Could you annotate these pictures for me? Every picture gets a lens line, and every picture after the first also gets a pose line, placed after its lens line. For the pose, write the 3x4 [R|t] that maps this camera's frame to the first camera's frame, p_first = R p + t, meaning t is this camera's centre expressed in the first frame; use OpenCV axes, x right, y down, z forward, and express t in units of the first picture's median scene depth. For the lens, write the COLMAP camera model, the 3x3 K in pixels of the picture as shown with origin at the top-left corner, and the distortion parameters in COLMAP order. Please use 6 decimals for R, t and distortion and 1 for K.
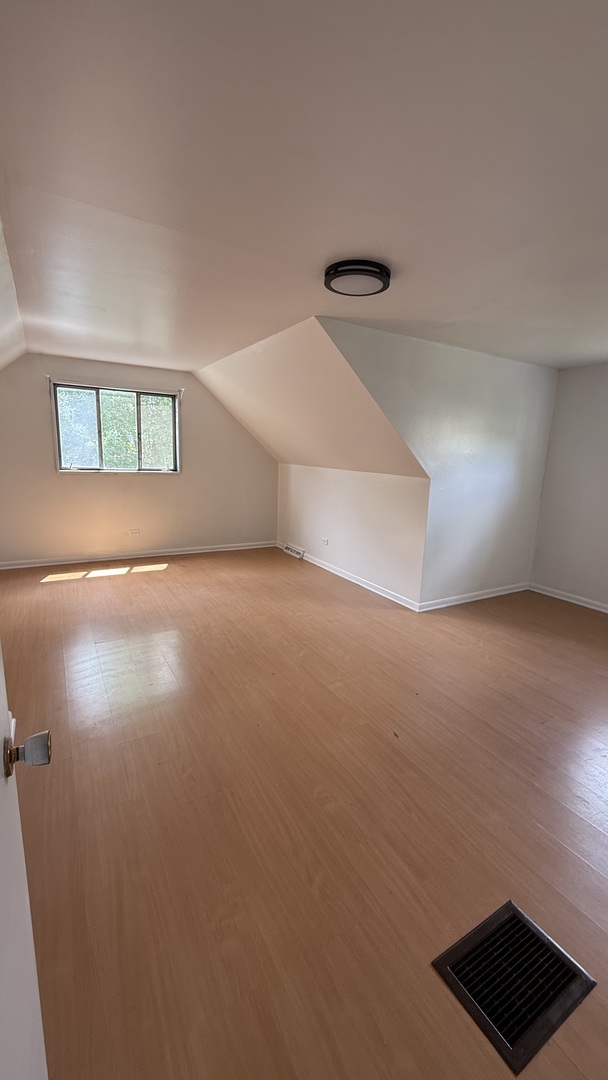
lens RADIAL K [[435.7, 0, 301.2], [0, 435.7, 541.2], [0, 0, 1]] dist [0.001975, -0.000104]
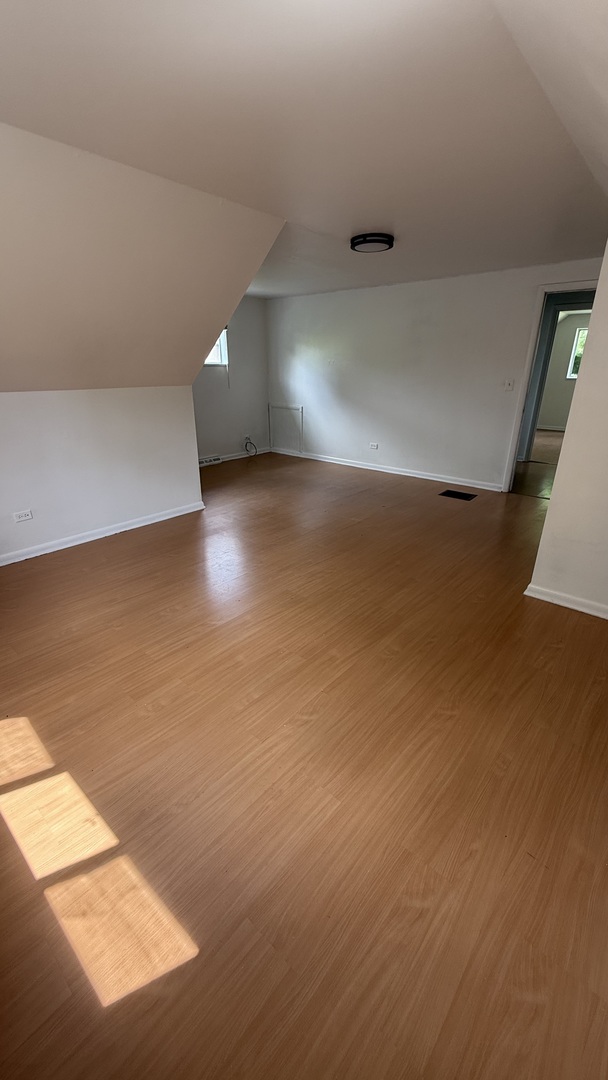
lens RADIAL K [[435.7, 0, 301.2], [0, 435.7, 541.2], [0, 0, 1]] dist [0.001975, -0.000104]
pose [[-0.325200, -0.389734, 0.861599, -0.737740], [0.190739, 0.865363, 0.463429, -0.215439], [-0.926209, 0.315048, -0.207079, 0.915183]]
